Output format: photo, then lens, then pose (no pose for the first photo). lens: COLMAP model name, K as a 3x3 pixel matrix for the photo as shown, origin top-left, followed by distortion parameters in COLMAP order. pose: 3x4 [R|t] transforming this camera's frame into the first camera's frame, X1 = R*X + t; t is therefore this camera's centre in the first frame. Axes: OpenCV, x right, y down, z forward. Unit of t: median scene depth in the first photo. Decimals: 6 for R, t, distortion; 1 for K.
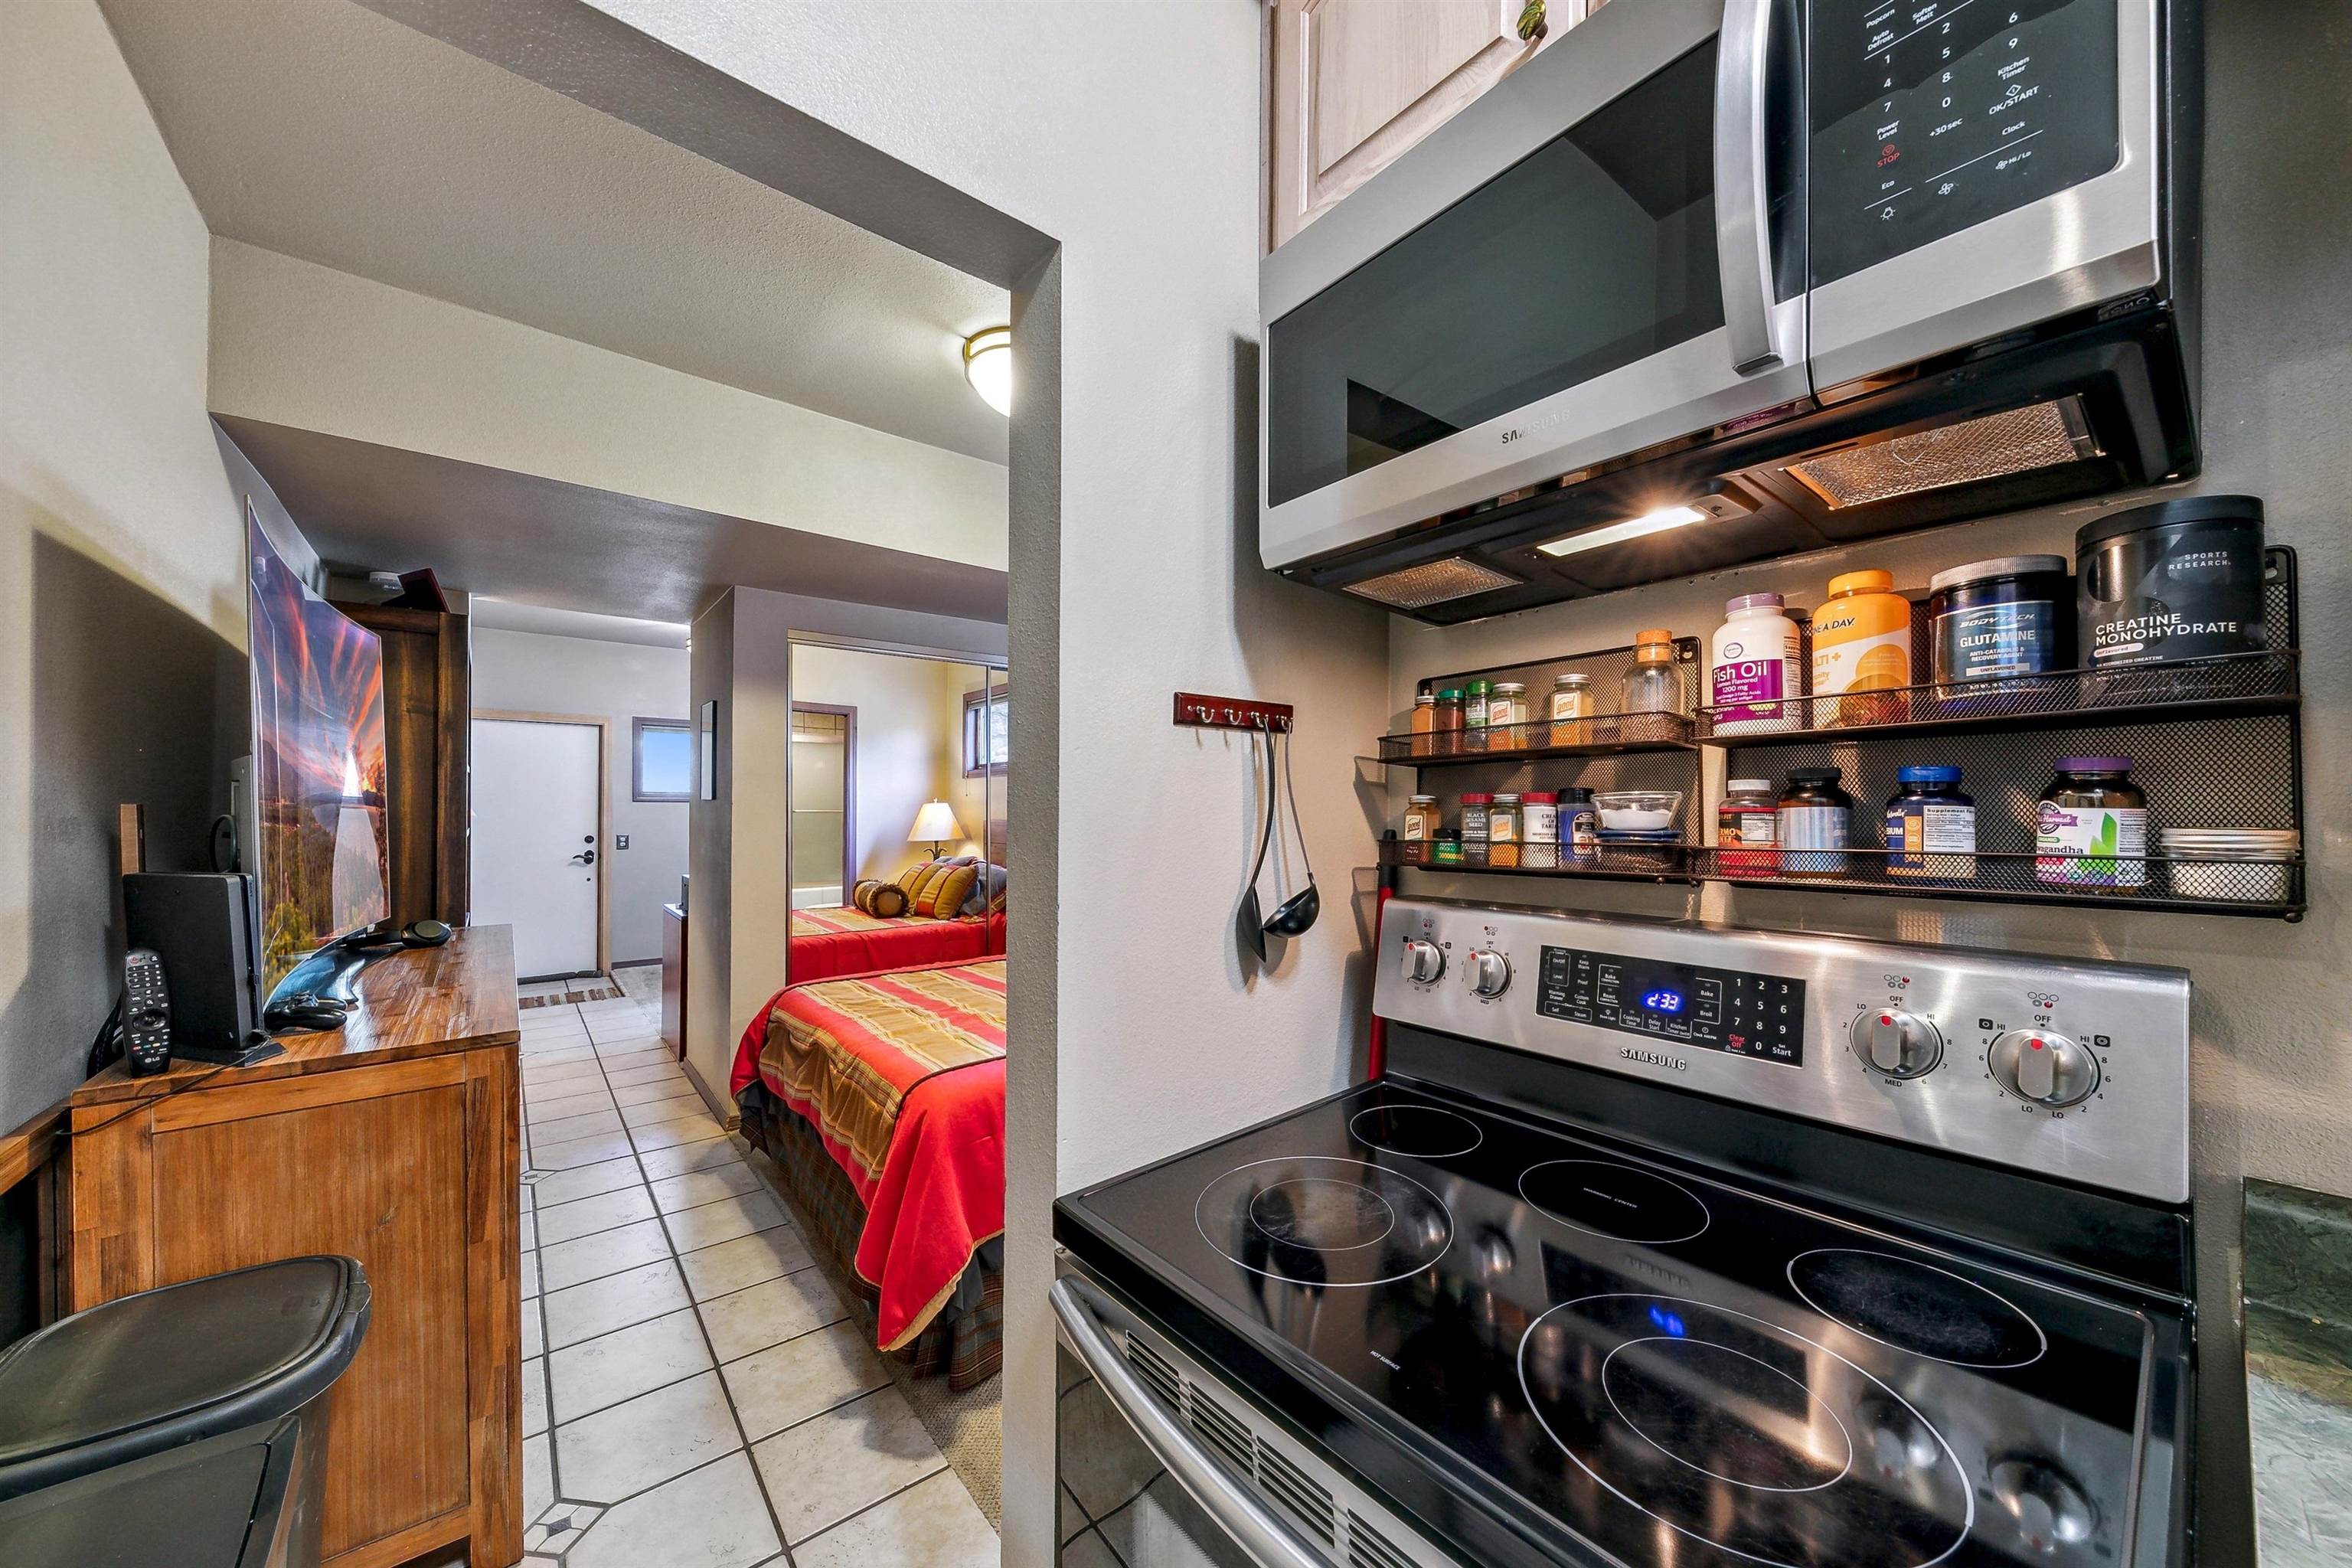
lens RADIAL K [[840.1, 0, 1188.3], [0, 840.1, 777.5], [0, 0, 1]] dist [0.001601, 0.000035]
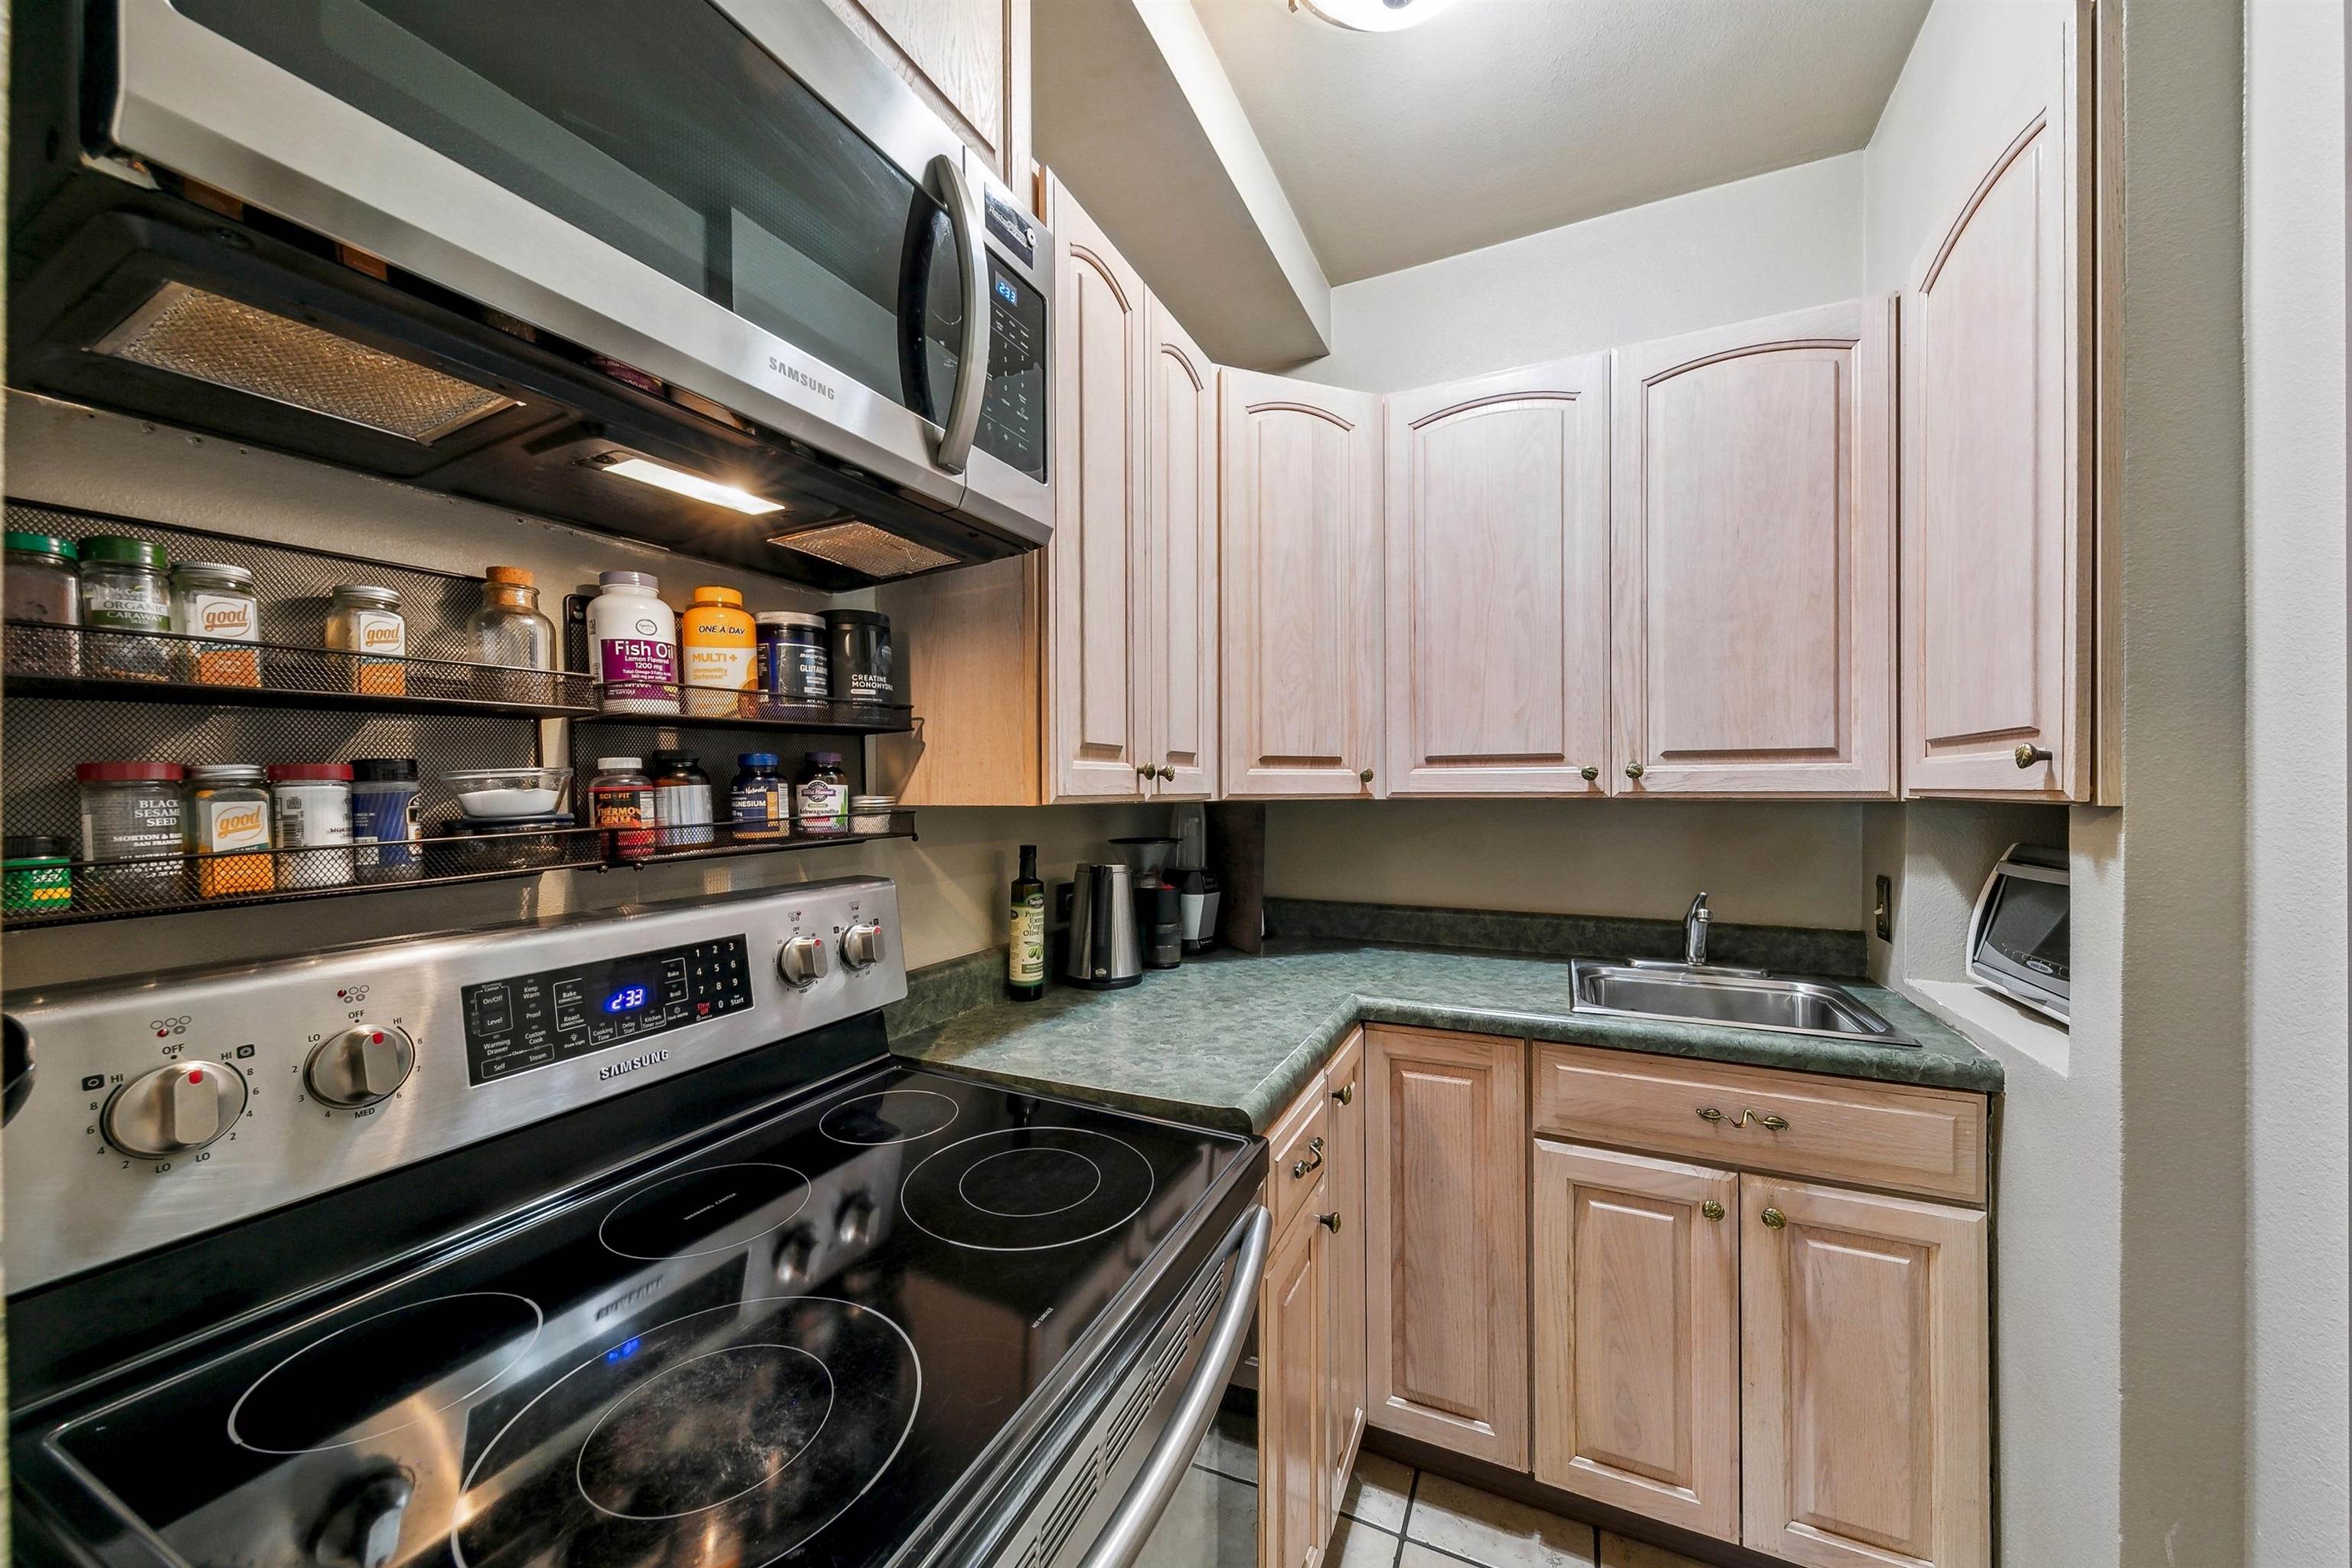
lens RADIAL K [[840.1, 0, 1188.3], [0, 840.1, 777.5], [0, 0, 1]] dist [0.001601, 0.000035]
pose [[-0.450682, 0.005574, 0.892667, -0.519013], [-0.028362, 0.999386, -0.020560, 0.027972], [-0.892234, -0.034584, -0.450247, 0.876384]]
